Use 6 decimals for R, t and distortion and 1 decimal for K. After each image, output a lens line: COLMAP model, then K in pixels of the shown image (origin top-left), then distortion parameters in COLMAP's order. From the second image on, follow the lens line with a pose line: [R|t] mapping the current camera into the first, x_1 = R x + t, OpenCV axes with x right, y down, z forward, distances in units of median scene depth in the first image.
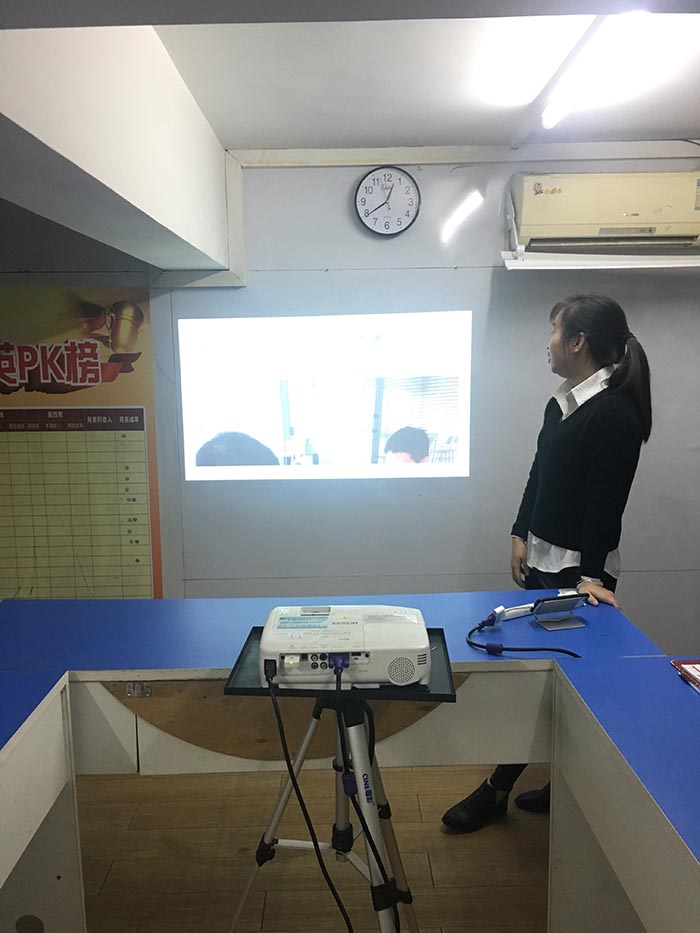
lens RADIAL K [[793.4, 0, 348.8], [0, 793.4, 468.8], [0, 0, 1]] dist [0.087927, -0.125680]
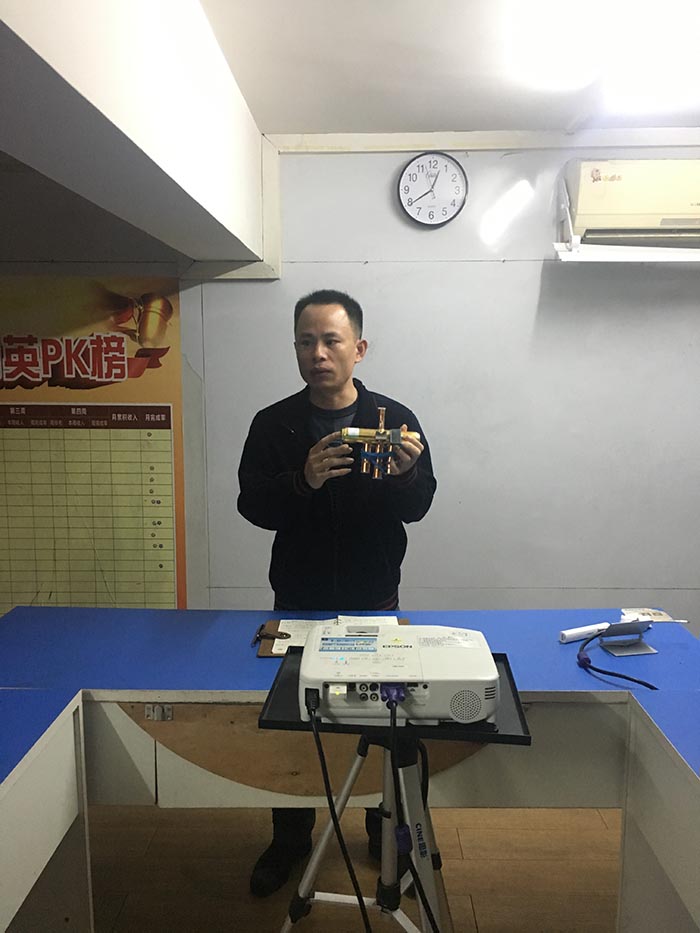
lens RADIAL K [[789.2, 0, 348.8], [0, 789.2, 468.9], [0, 0, 1]] dist [0.083945, -0.110394]
pose [[0.999421, 0.017357, -0.029256, -0.016457], [-0.017661, 0.999792, -0.010175, 0.005219], [0.029073, 0.010686, 0.999520, 0.064287]]
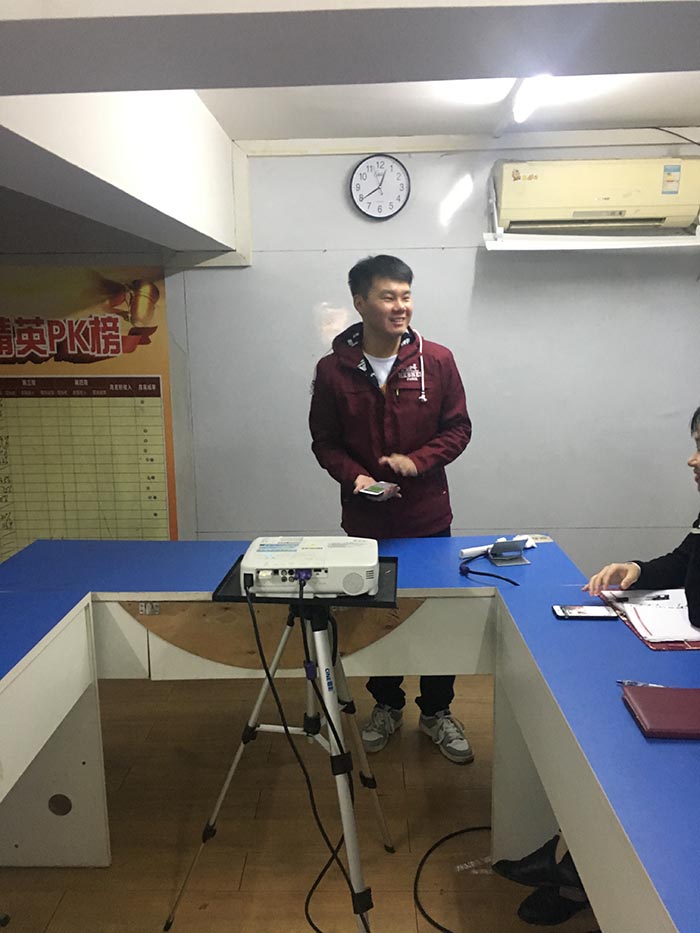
lens RADIAL K [[789.2, 0, 348.8], [0, 789.2, 468.9], [0, 0, 1]] dist [0.083945, -0.110394]
pose [[0.999476, 0.005603, -0.031880, 0.042064], [-0.004533, 0.999427, 0.033536, 0.014048], [0.032050, -0.033374, 0.998929, -0.099153]]
